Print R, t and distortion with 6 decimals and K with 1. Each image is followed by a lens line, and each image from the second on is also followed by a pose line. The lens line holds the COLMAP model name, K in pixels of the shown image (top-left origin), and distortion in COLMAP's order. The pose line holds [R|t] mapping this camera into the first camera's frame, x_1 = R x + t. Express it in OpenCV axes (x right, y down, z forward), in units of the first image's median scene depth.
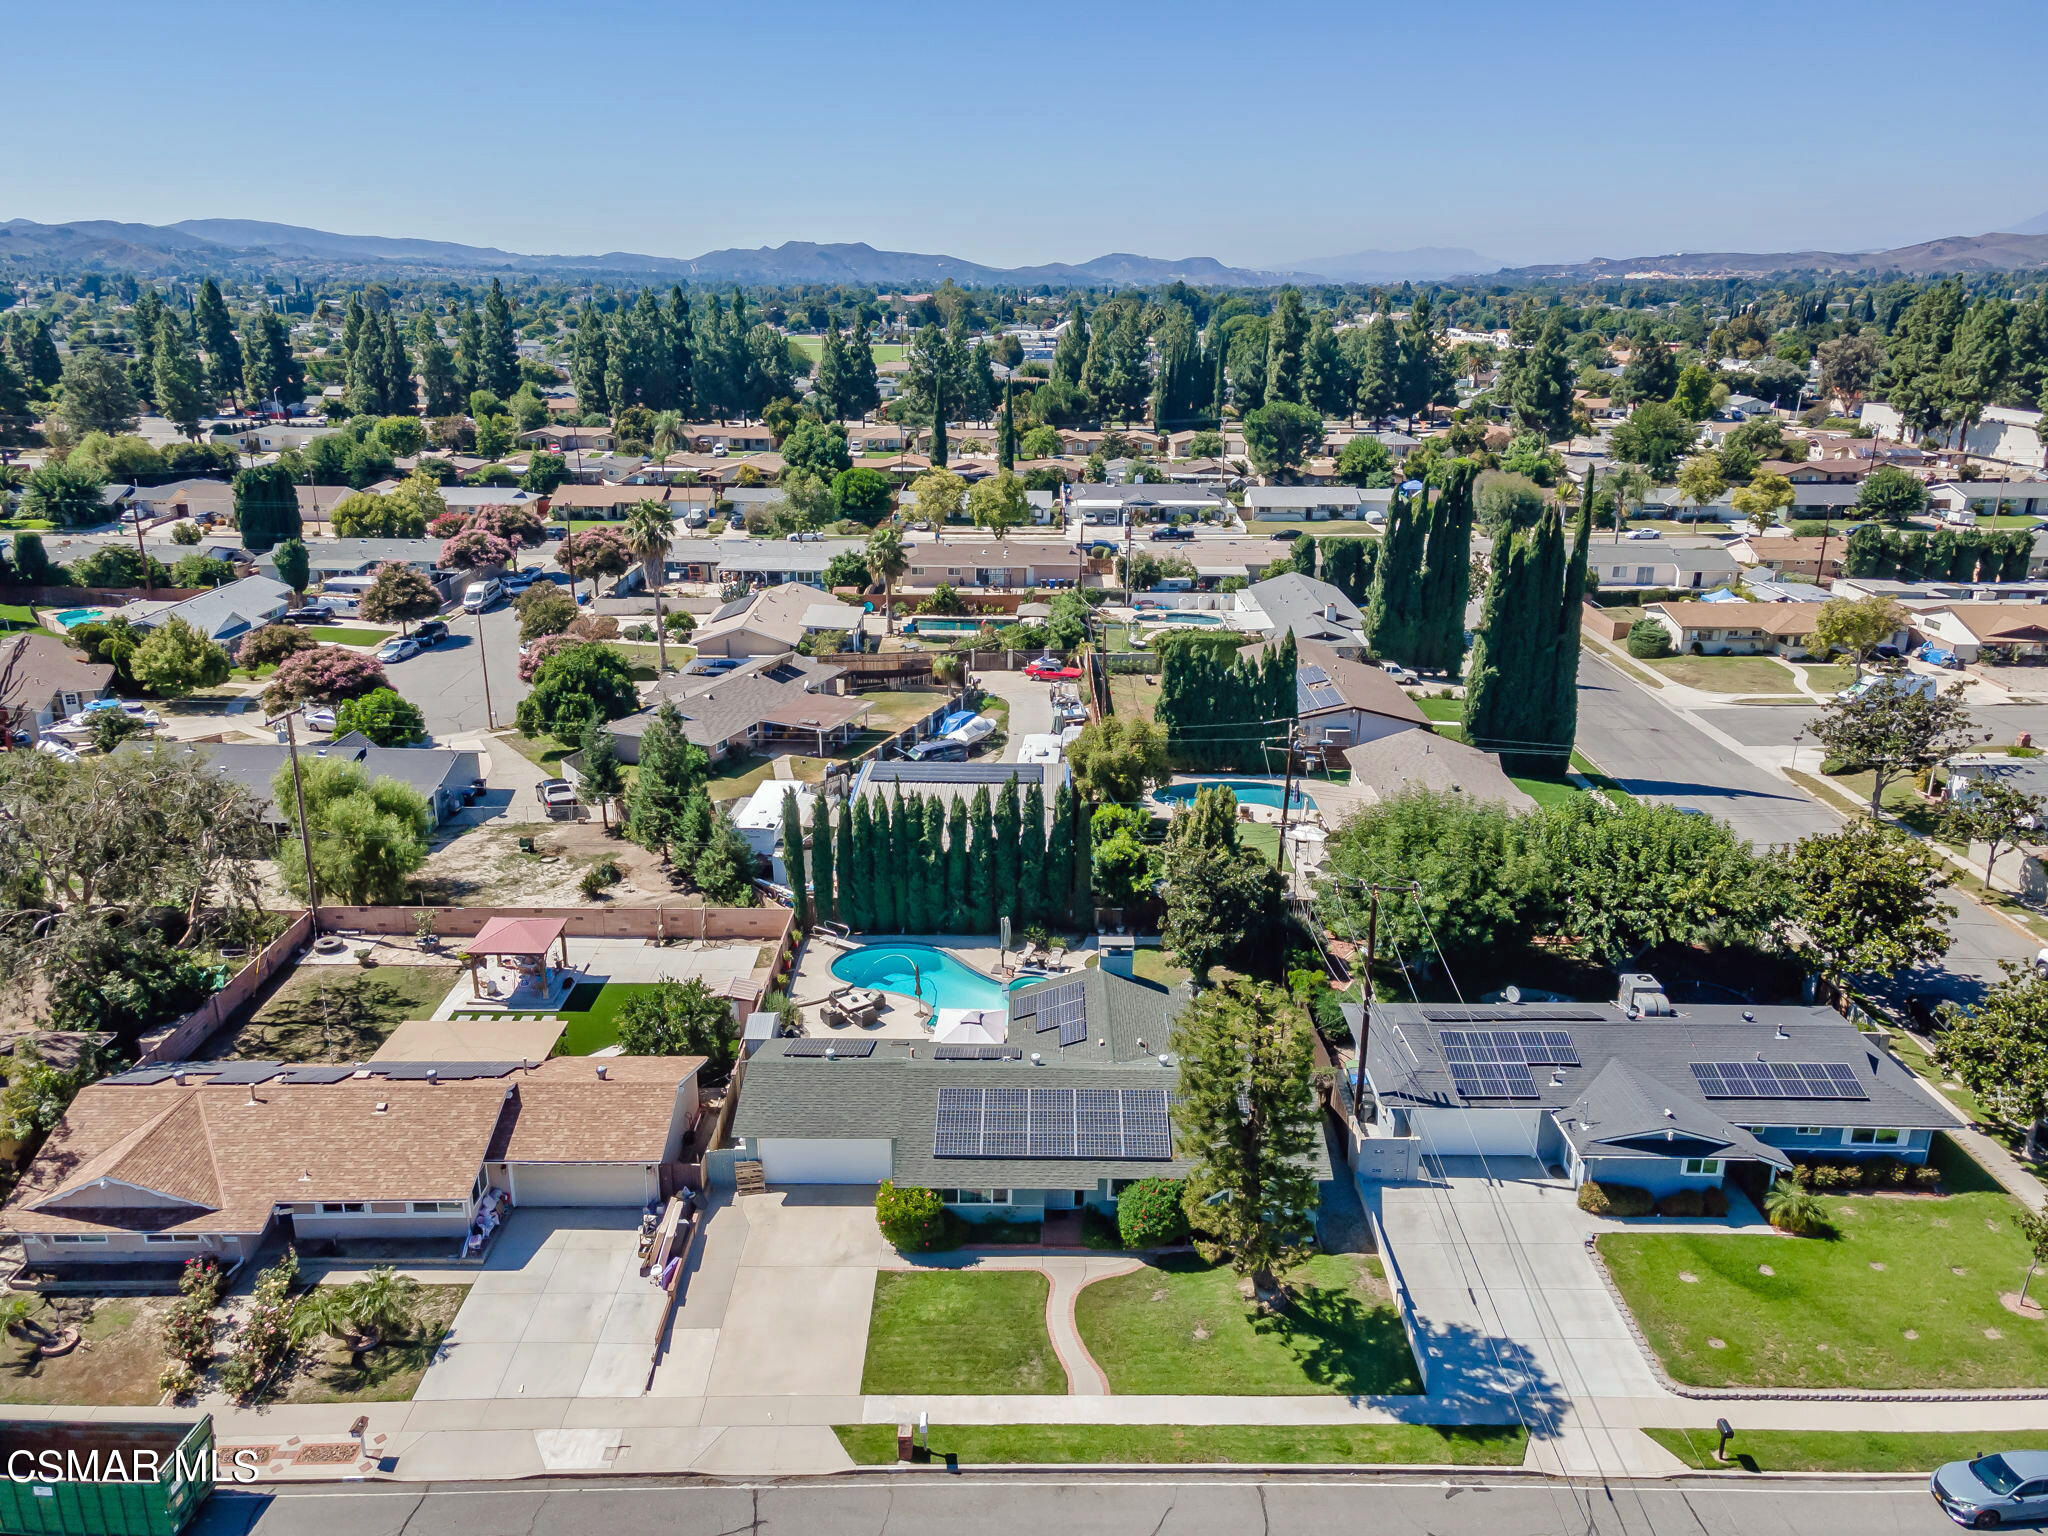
lens RADIAL K [[1488.2, 0, 1033.4], [0, 1488.2, 767.7], [0, 0, 1]] dist [0.024544, 0.032511]
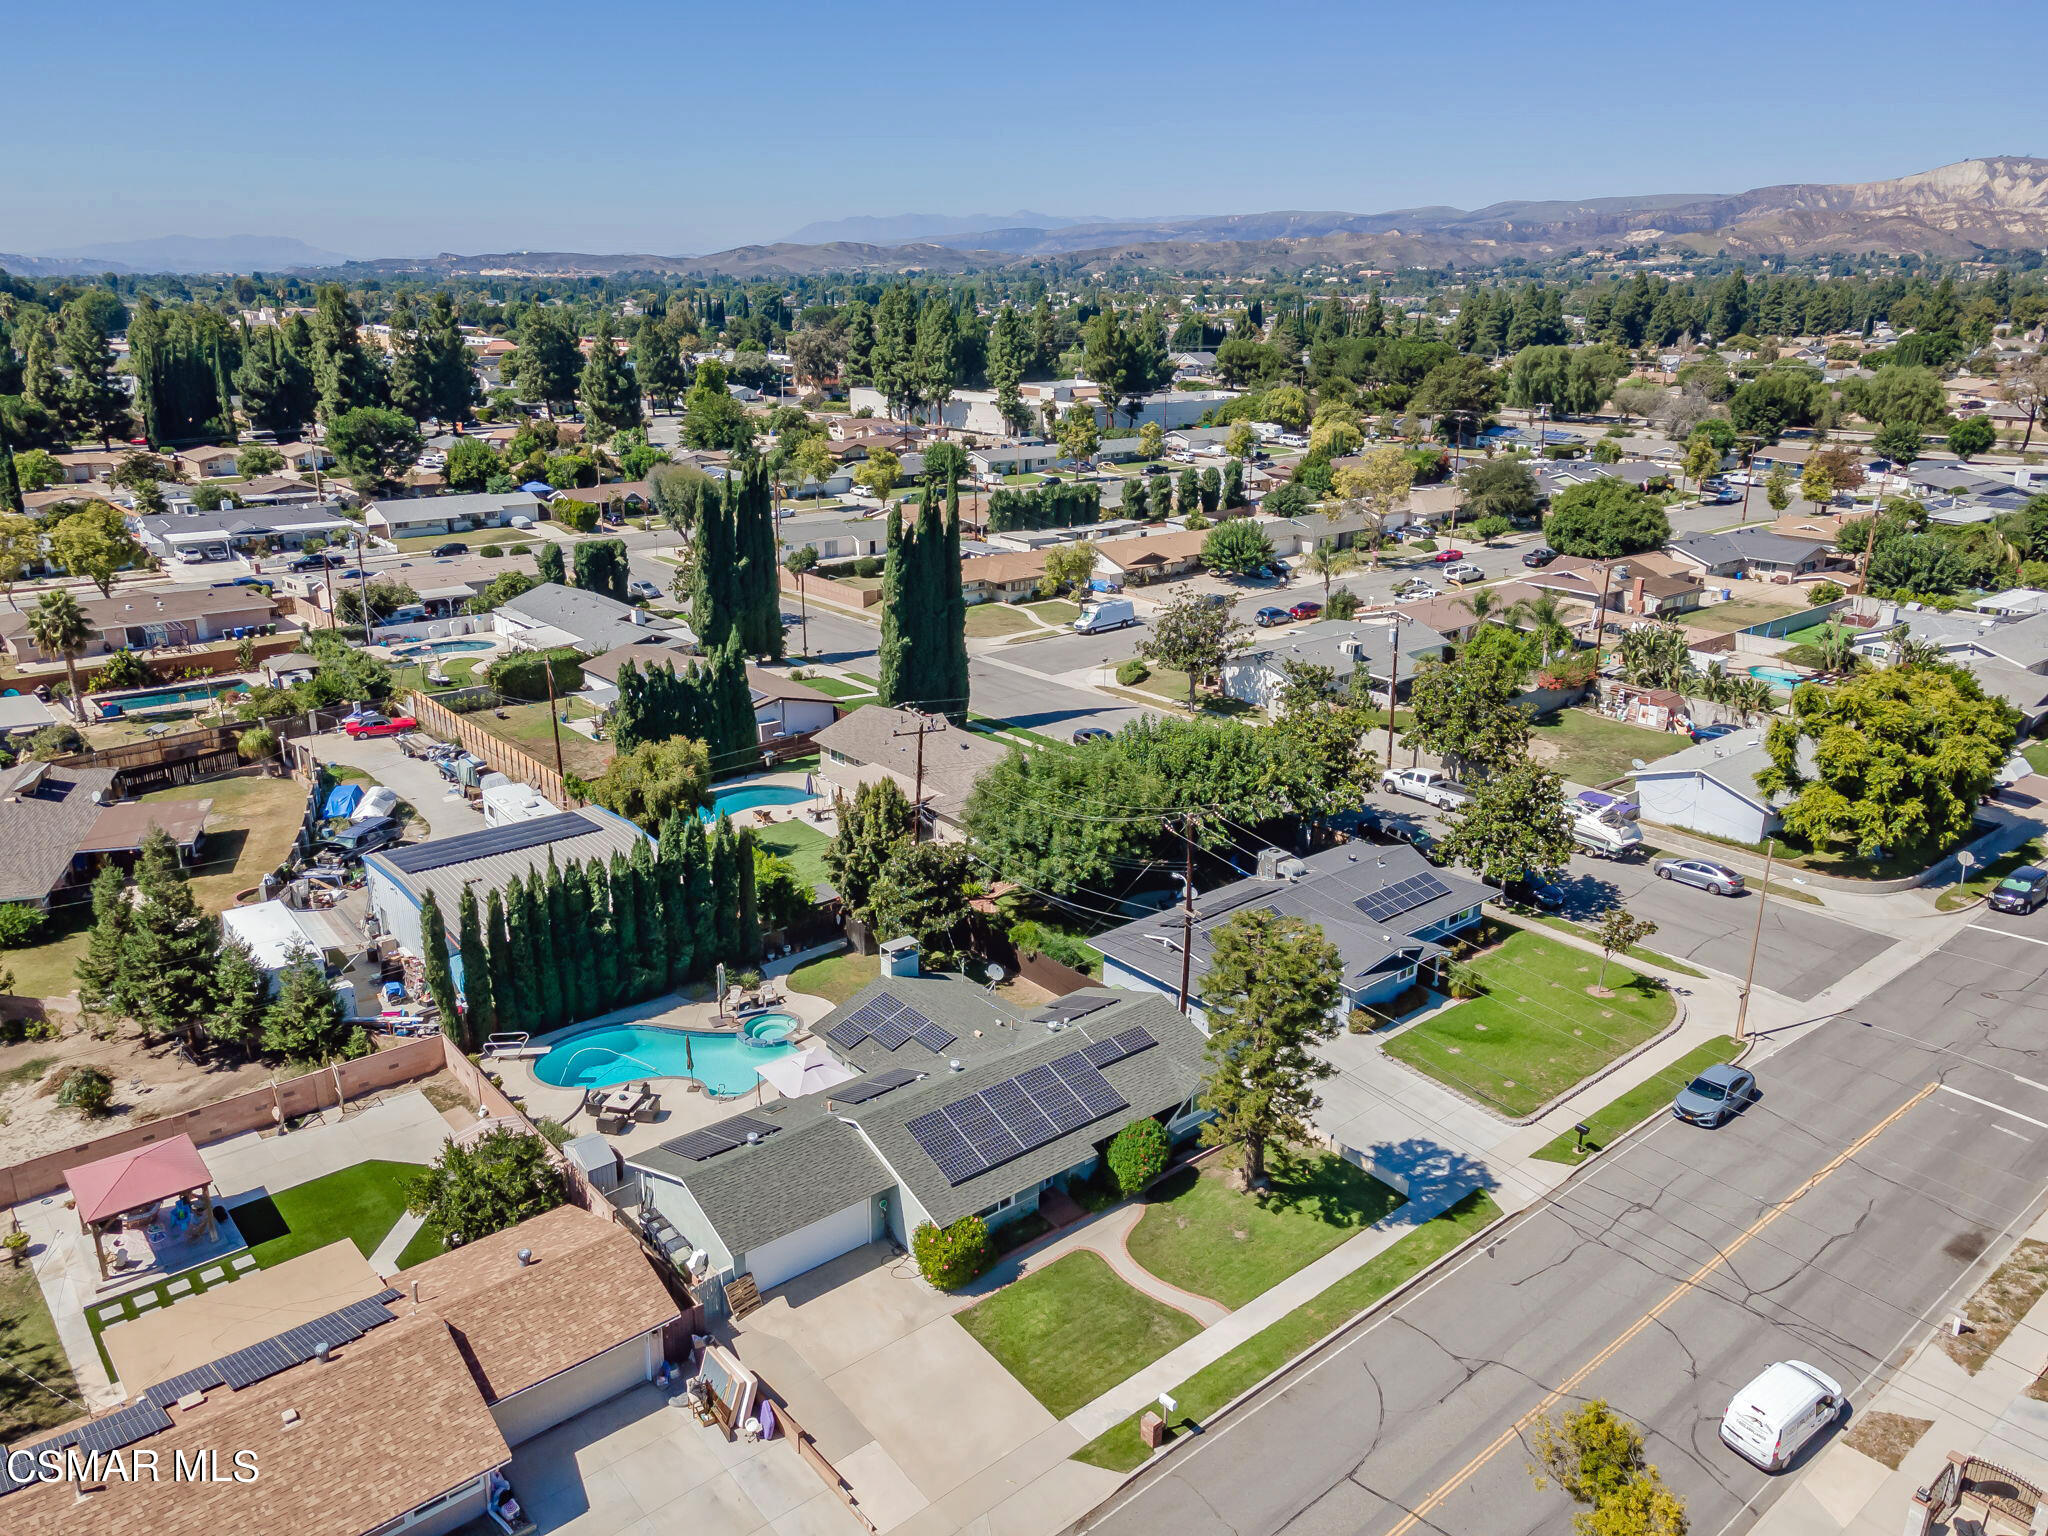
lens RADIAL K [[1488.2, 0, 1033.4], [0, 1488.2, 767.7], [0, 0, 1]] dist [0.024544, 0.032511]
pose [[0.762069, -0.201588, 0.615315, -0.199061], [0.200128, 0.977102, 0.072257, -0.022486], [-0.615792, 0.068077, 0.784962, 0.065654]]
